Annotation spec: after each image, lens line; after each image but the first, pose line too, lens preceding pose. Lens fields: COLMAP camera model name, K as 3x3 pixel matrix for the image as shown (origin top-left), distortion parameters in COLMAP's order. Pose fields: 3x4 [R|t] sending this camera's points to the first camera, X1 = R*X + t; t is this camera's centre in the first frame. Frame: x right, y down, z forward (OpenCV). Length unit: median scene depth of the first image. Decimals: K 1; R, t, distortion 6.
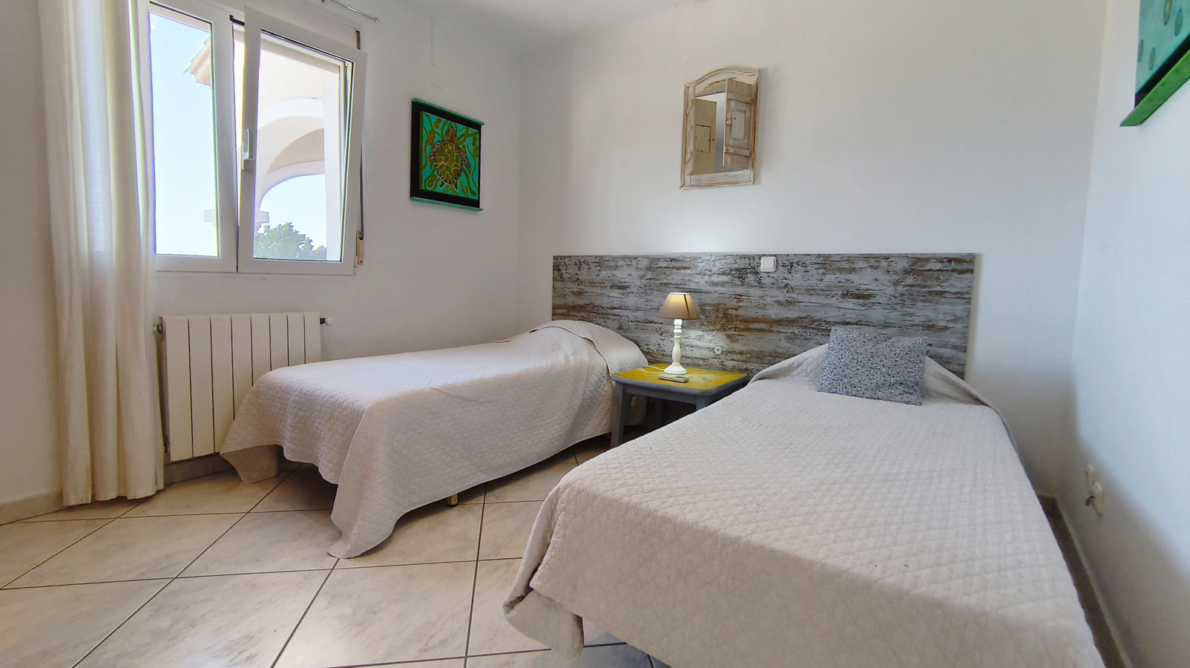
lens RADIAL K [[556.6, 0, 591.7], [0, 556.6, 322.8], [0, 0, 1]] dist [0.000506, -0.000195]
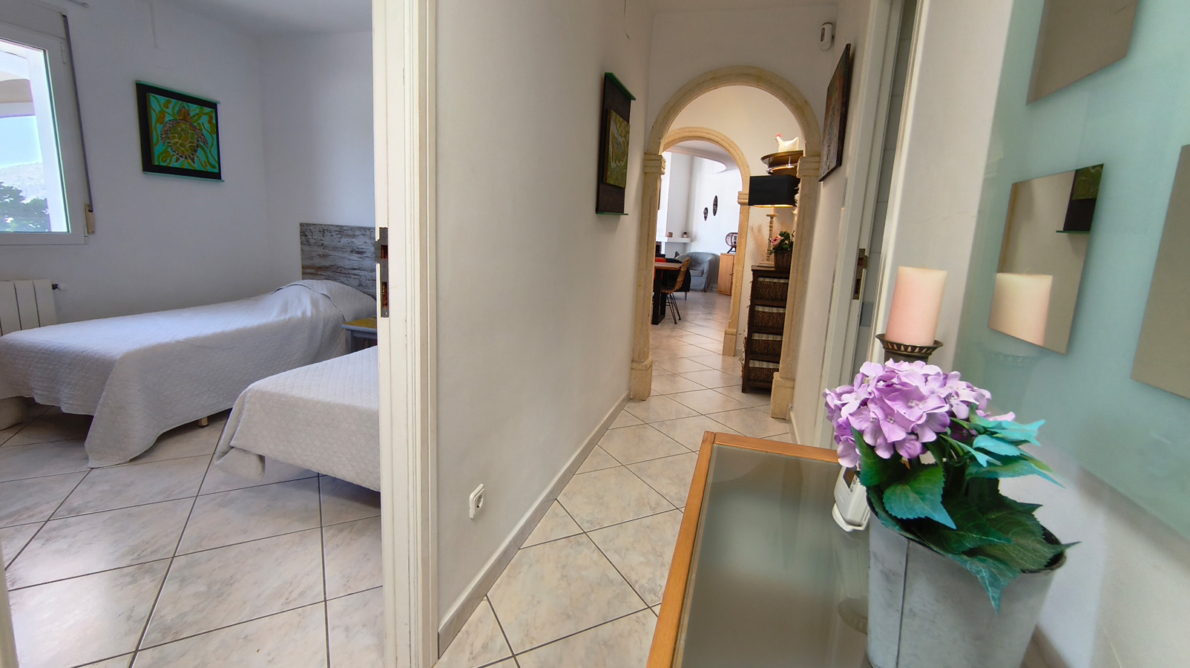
lens RADIAL K [[528.1, 0, 593.8], [0, 528.1, 322.4], [0, 0, 1]] dist [-0.014879, 0.011017]
pose [[0.935261, -0.040613, 0.351621, 0.126626], [0.002920, 0.994247, 0.107072, -0.033335], [-0.353947, -0.099113, 0.929999, -0.304459]]
